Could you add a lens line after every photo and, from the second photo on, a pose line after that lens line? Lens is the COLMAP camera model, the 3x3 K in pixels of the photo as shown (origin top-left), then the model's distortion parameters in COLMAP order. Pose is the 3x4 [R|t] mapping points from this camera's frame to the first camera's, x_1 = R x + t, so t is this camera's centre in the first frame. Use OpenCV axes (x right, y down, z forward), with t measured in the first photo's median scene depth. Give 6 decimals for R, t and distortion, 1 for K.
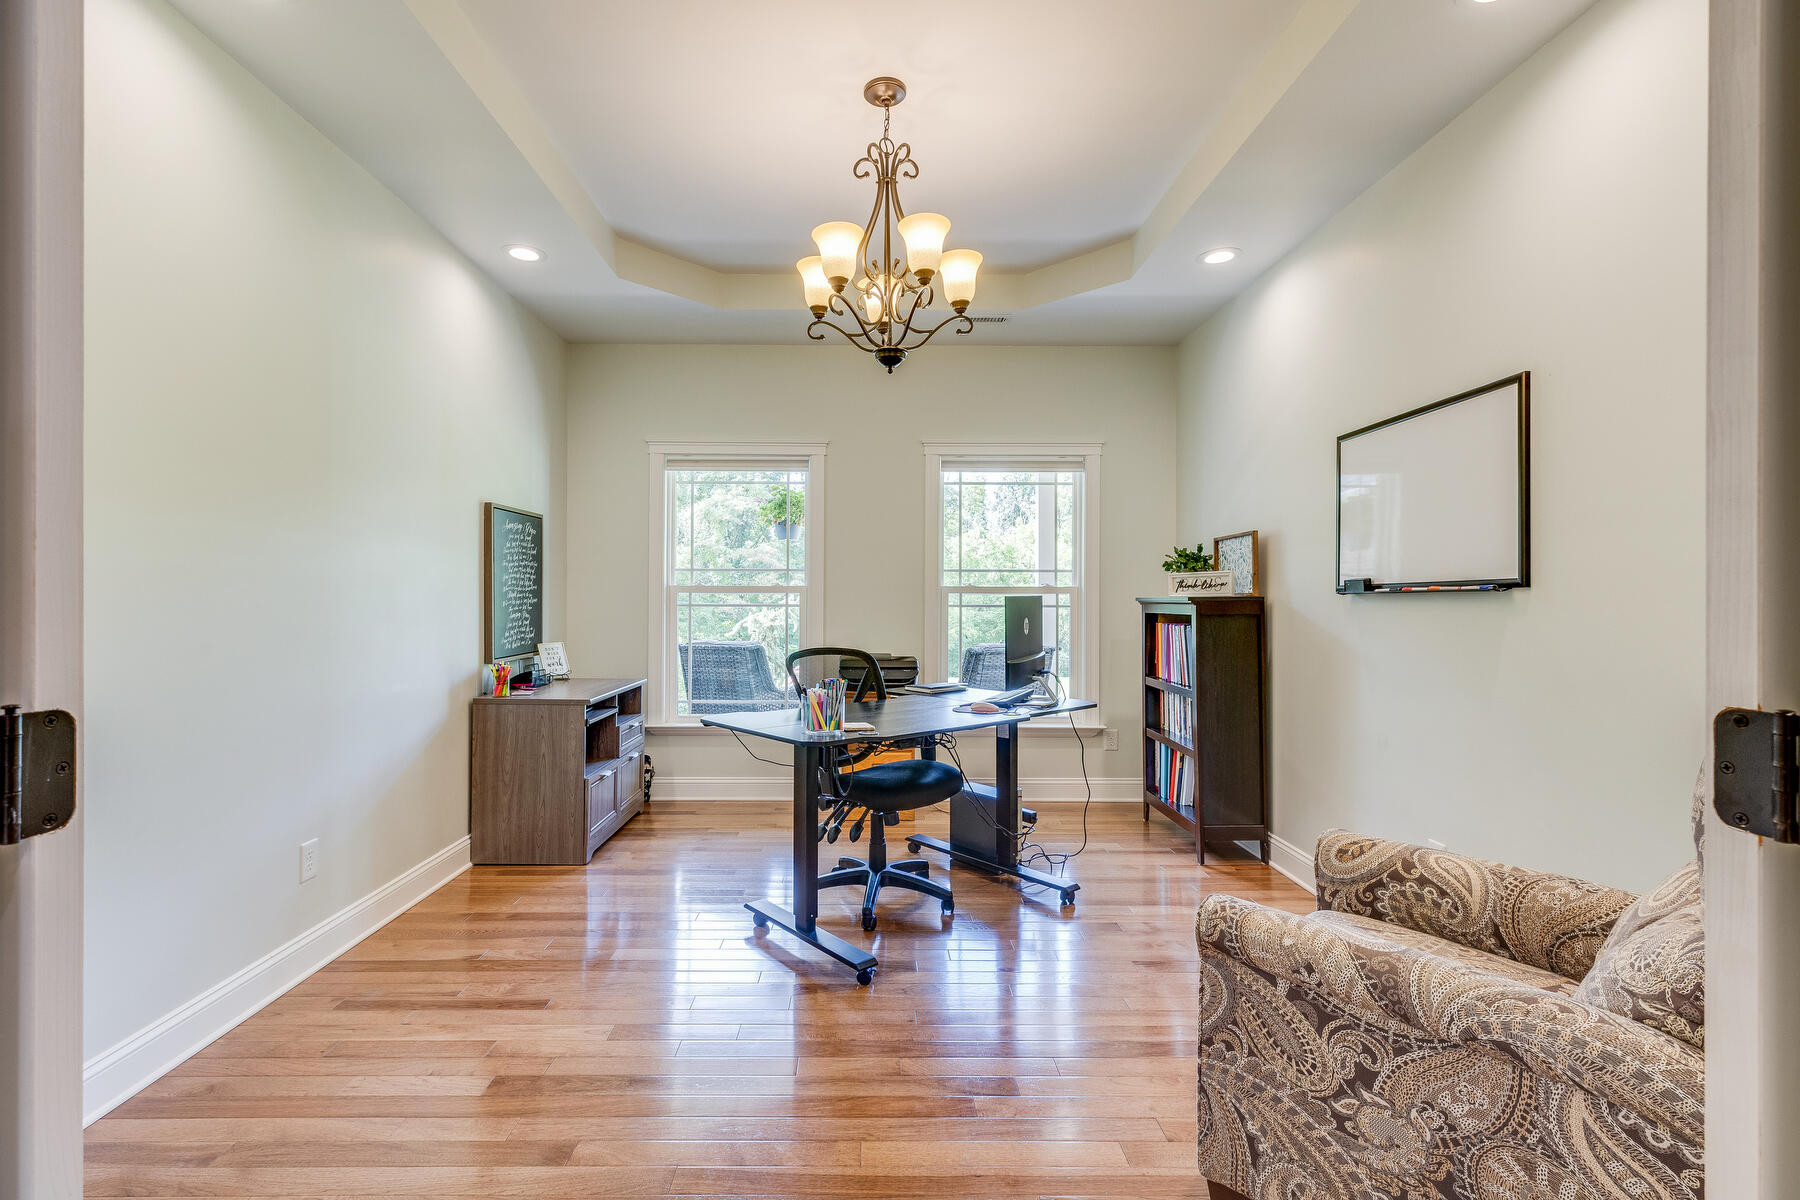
lens RADIAL K [[797.7, 0, 888.9], [0, 797.7, 598.1], [0, 0, 1]] dist [0.002602, 0.000290]
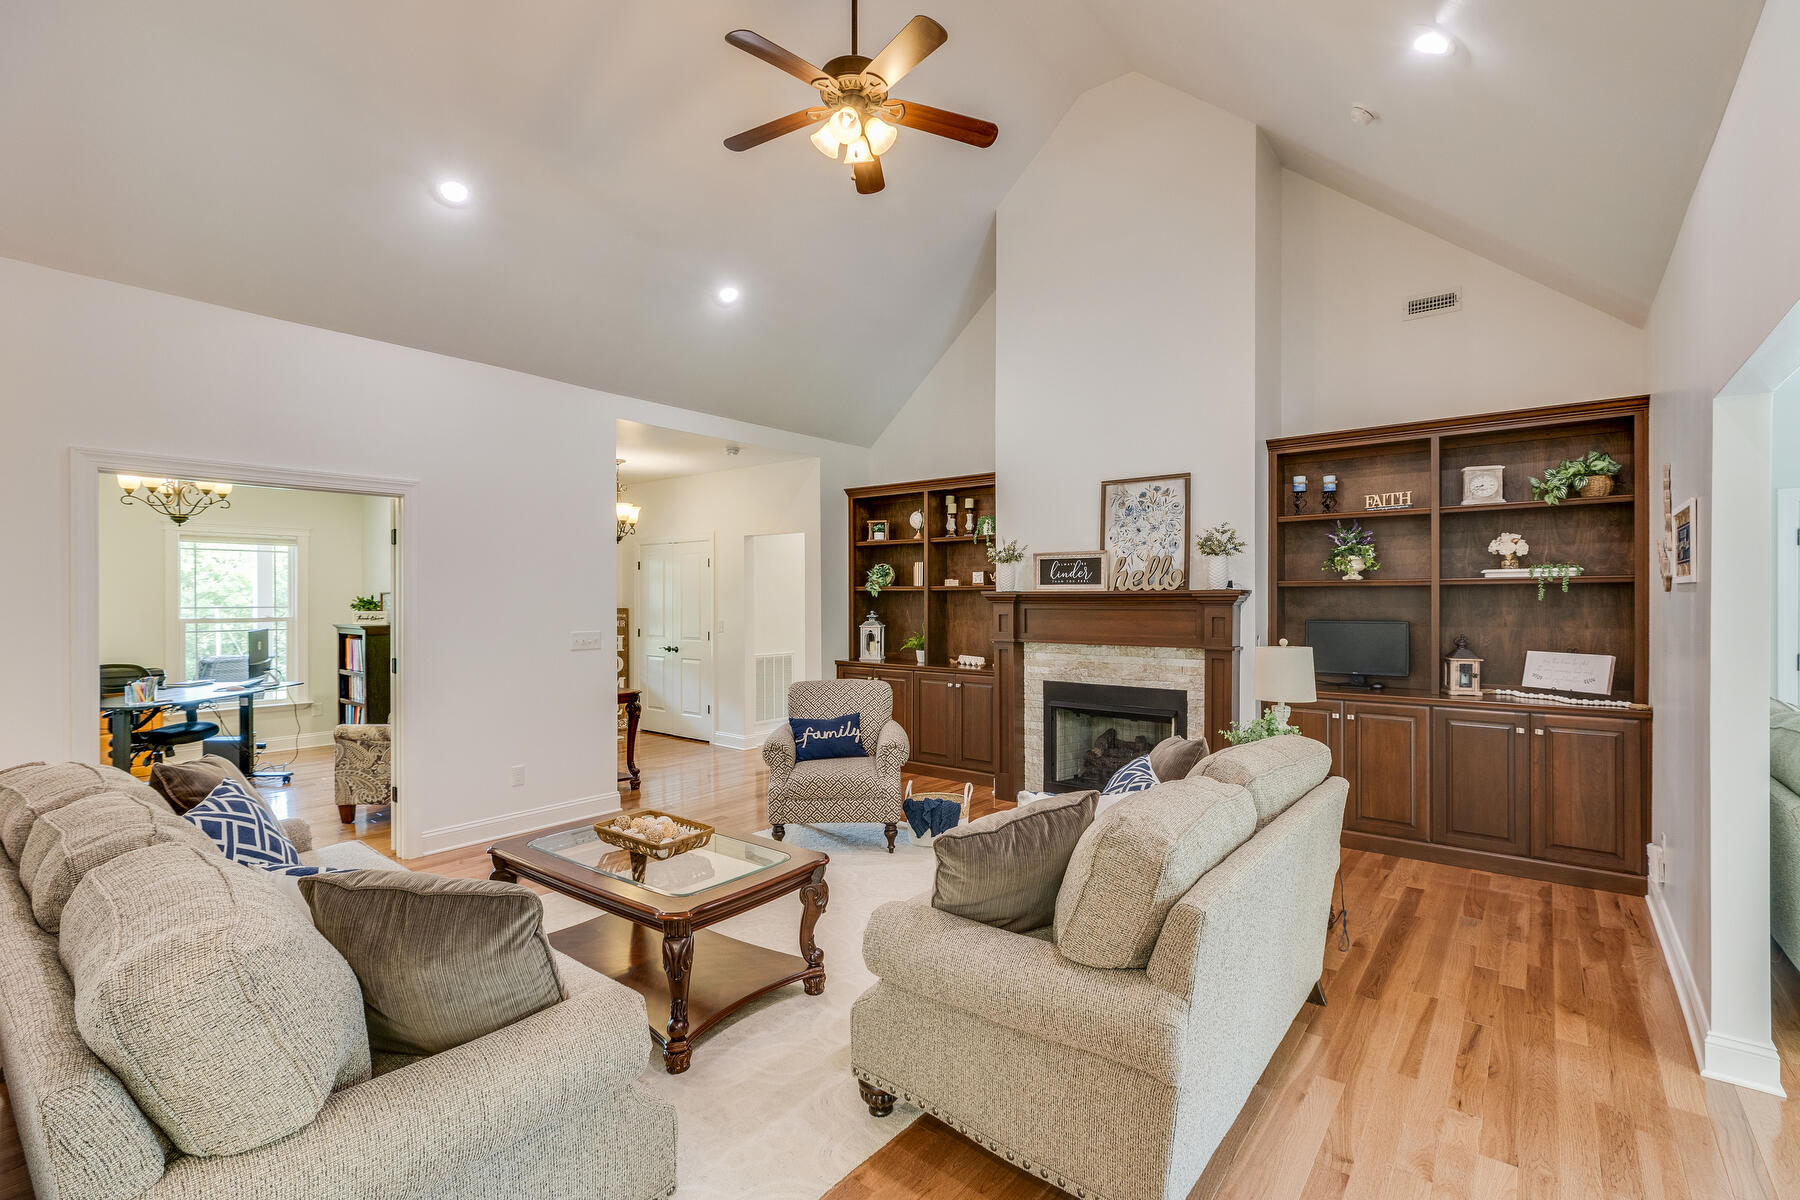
lens RADIAL K [[797.7, 0, 888.9], [0, 797.7, 598.1], [0, 0, 1]] dist [0.002602, 0.000290]
pose [[0.644172, -0.004251, 0.764869, -0.265301], [0.002567, 0.999991, 0.003396, -0.066430], [-0.764876, -0.000224, 0.644177, -1.152164]]
